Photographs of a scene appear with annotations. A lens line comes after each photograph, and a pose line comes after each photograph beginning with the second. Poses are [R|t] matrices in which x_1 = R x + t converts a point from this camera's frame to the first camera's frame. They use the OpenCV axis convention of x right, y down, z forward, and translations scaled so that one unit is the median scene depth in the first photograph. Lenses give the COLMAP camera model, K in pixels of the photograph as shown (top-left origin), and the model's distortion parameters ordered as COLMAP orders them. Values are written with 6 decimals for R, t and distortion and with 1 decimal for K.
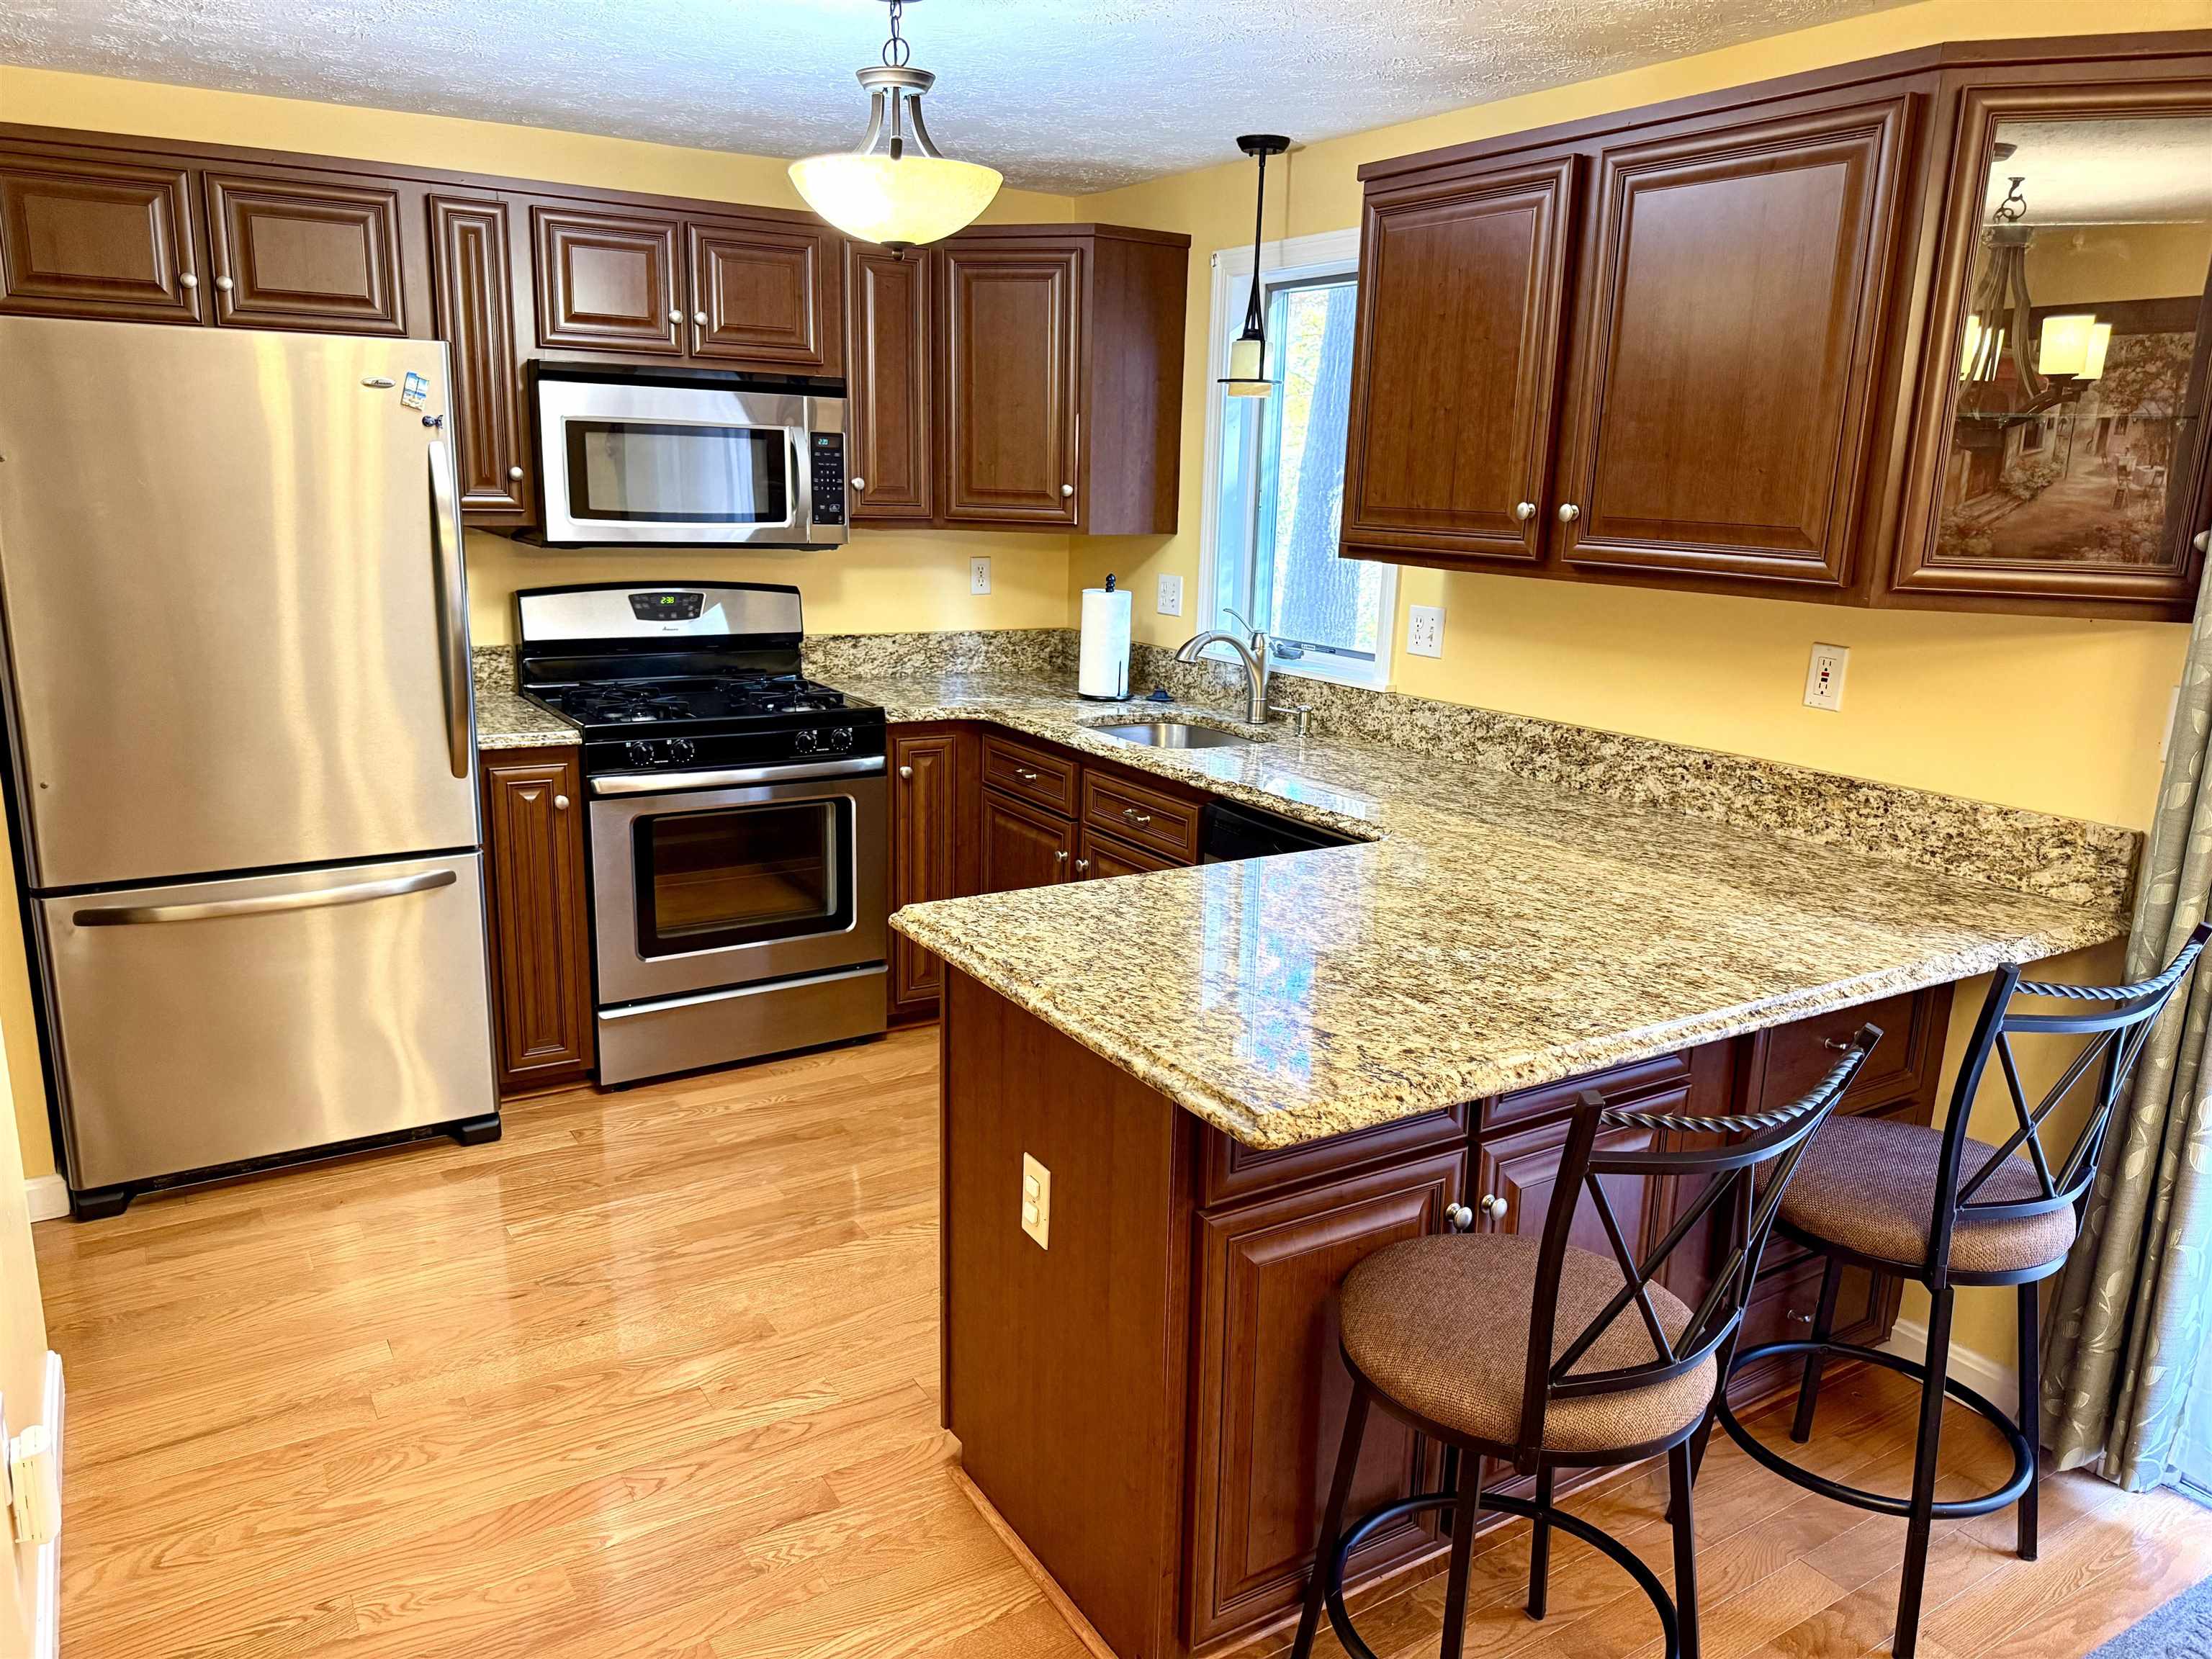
lens RADIAL K [[1560.1, 0, 1095.0], [0, 1560.1, 836.1], [0, 0, 1]] dist [0.131577, -0.223907]
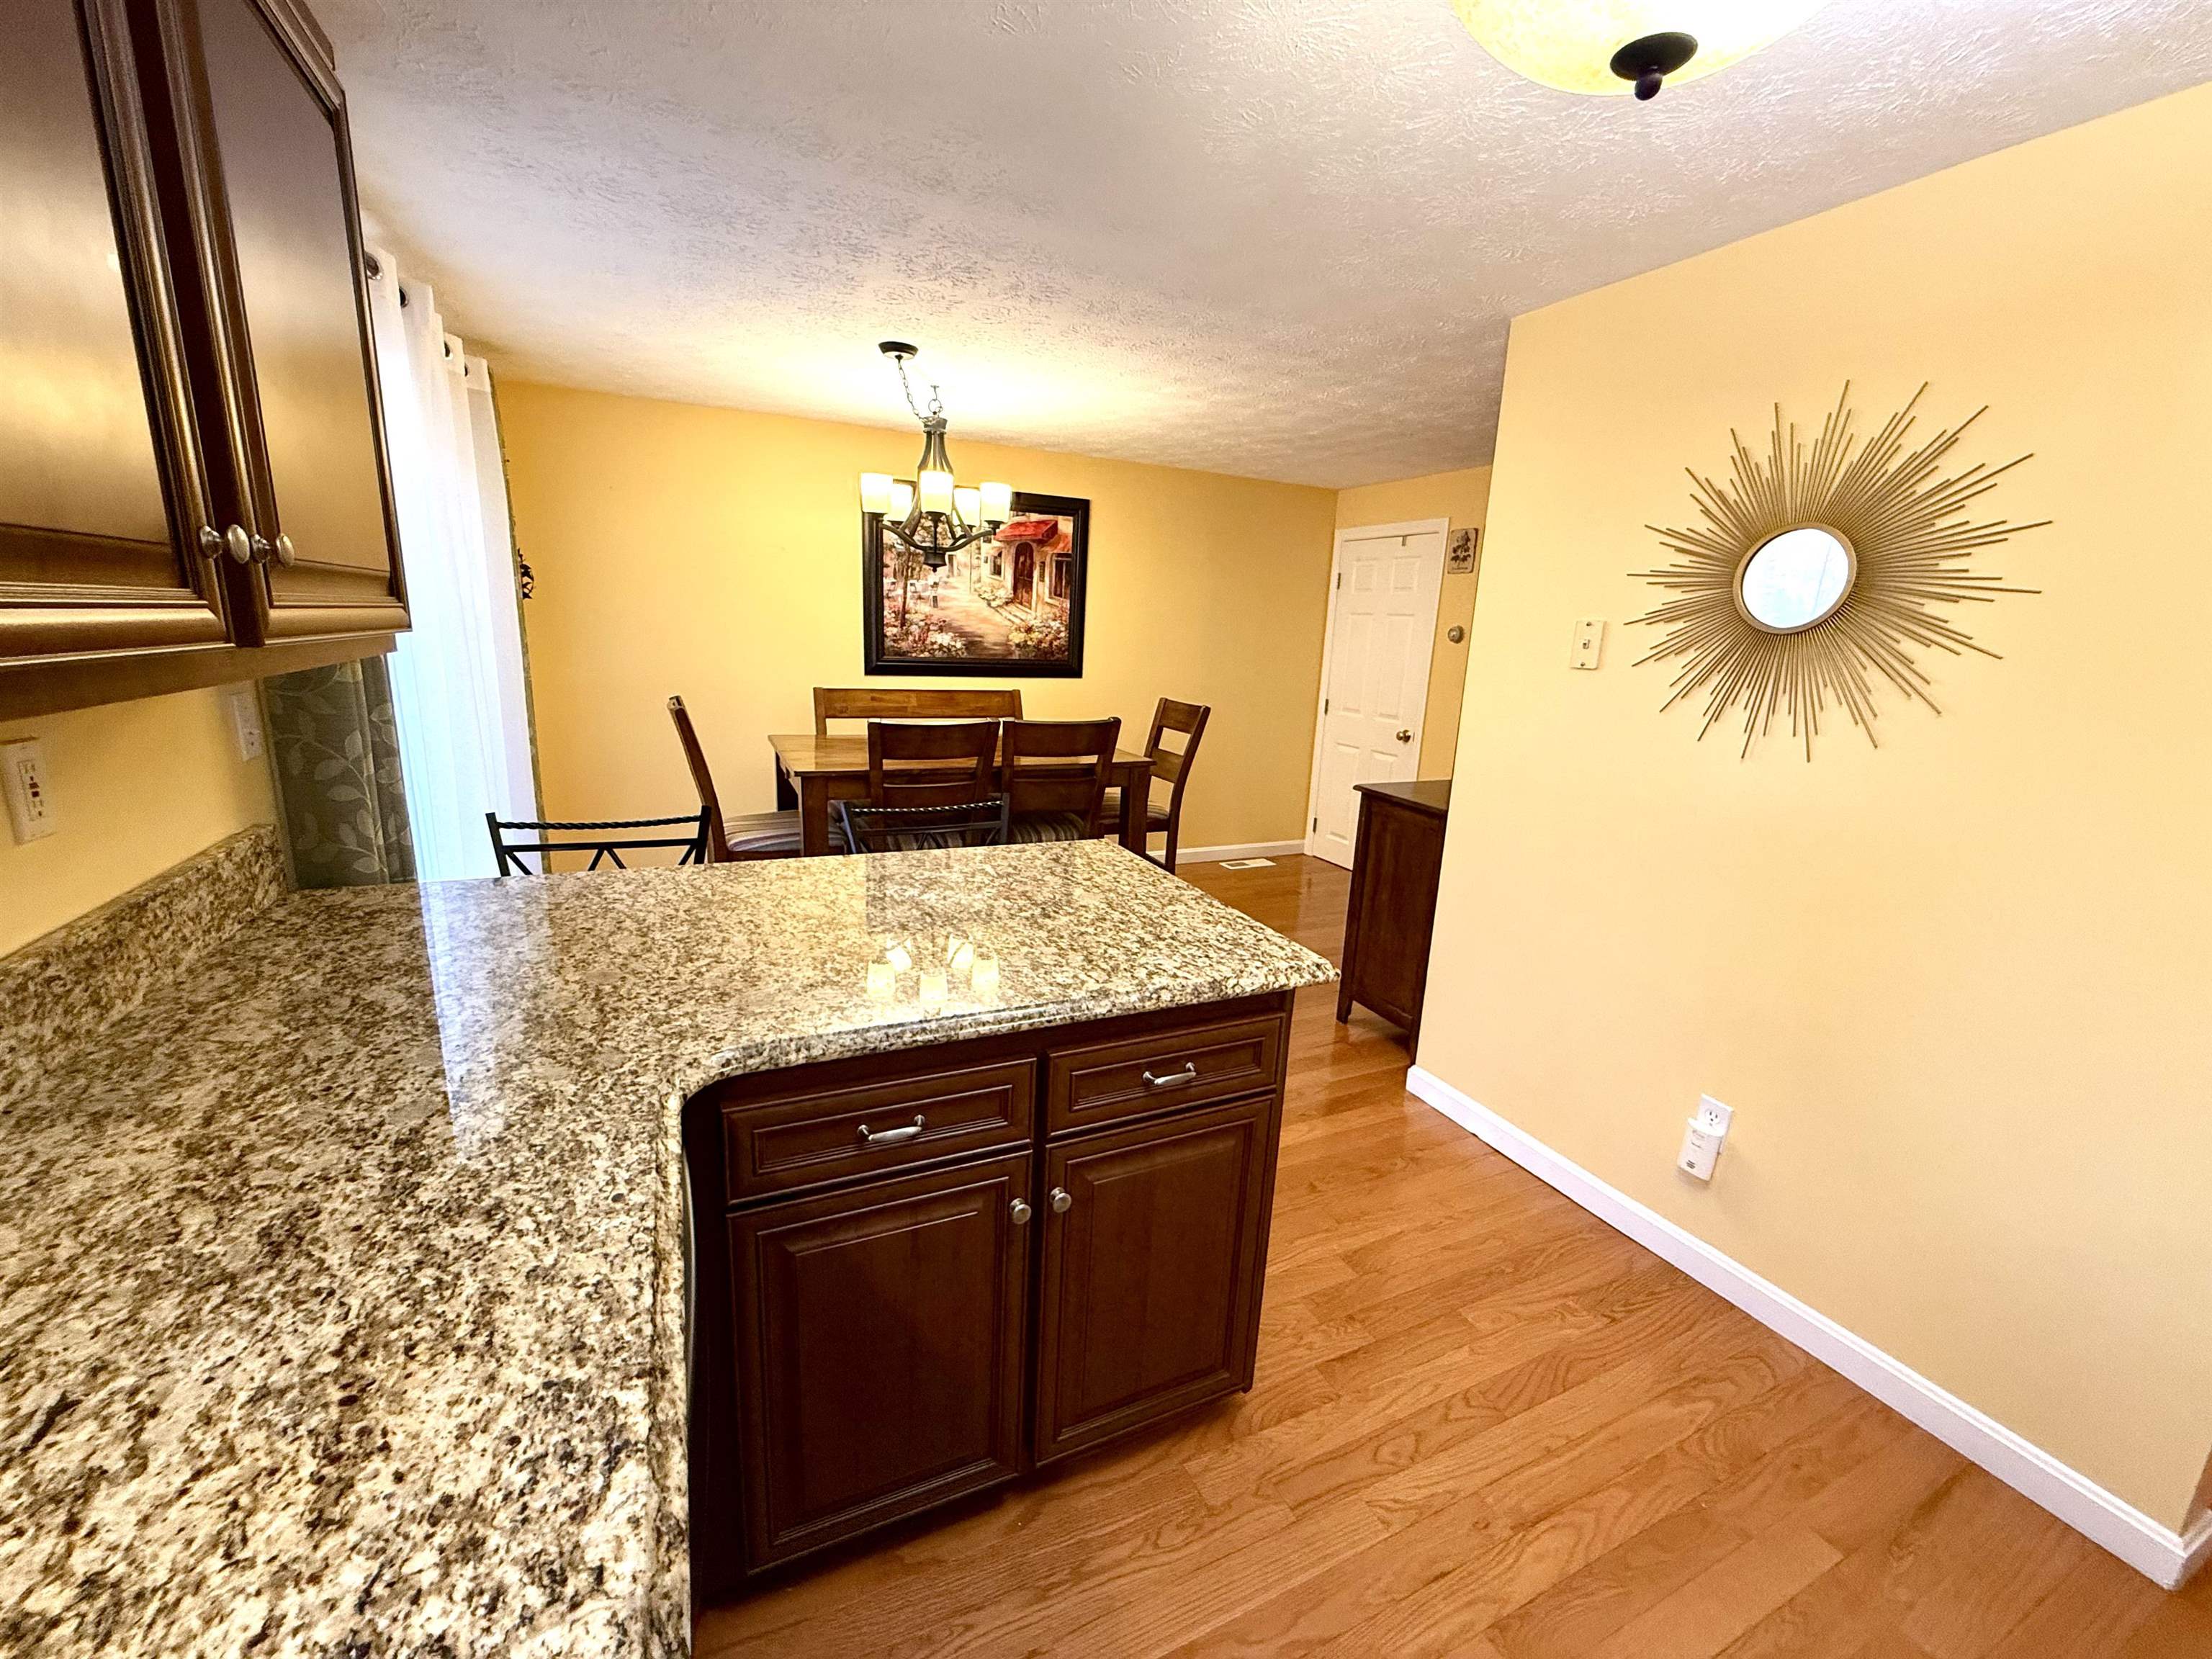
lens RADIAL K [[885.1, 0, 1097.2], [0, 885.1, 826.4], [0, 0, 1]] dist [-0.001688, -0.000002]
pose [[-0.991241, -0.090907, 0.095799, -0.006192], [-0.039645, 0.896755, 0.440749, -0.244078], [-0.125976, 0.433090, -0.892504, 1.182844]]
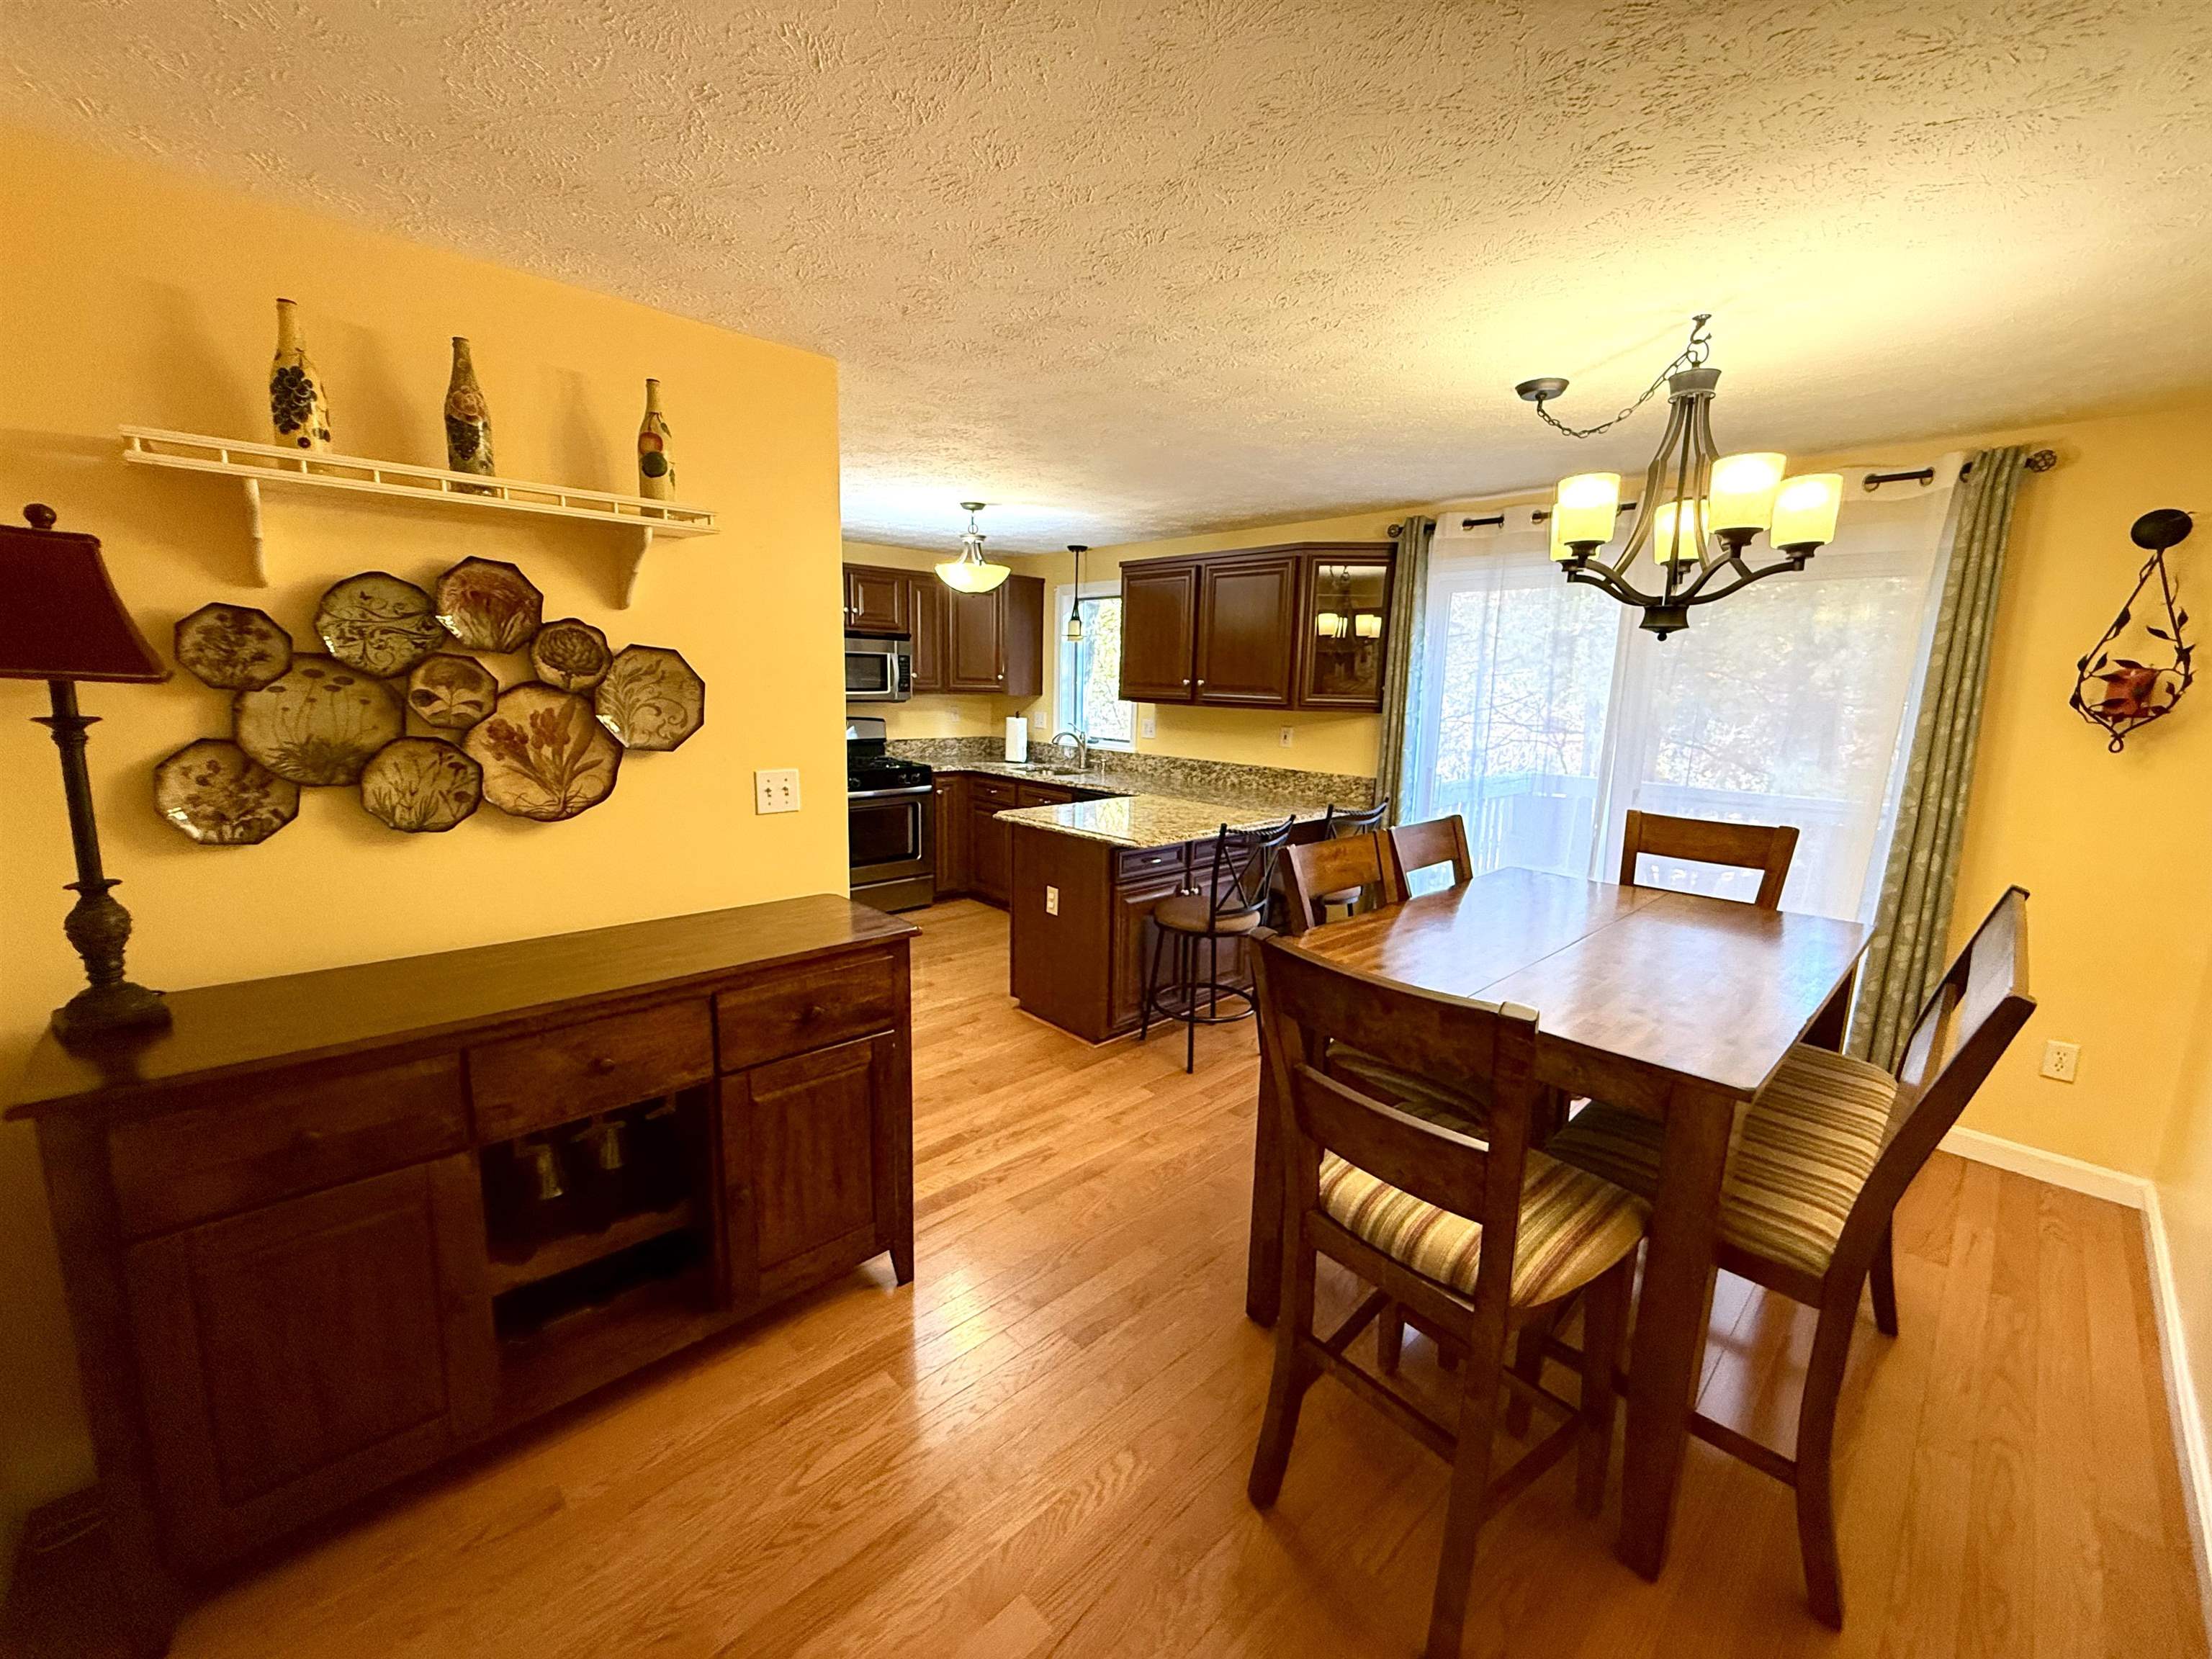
lens RADIAL K [[885.1, 0, 1097.2], [0, 885.1, 826.4], [0, 0, 1]] dist [-0.001688, -0.000002]
pose [[0.981121, -0.035812, 0.190048, -0.195742], [0.046898, 0.997430, -0.054160, 0.130777], [-0.187620, 0.062051, 0.980280, -0.517837]]
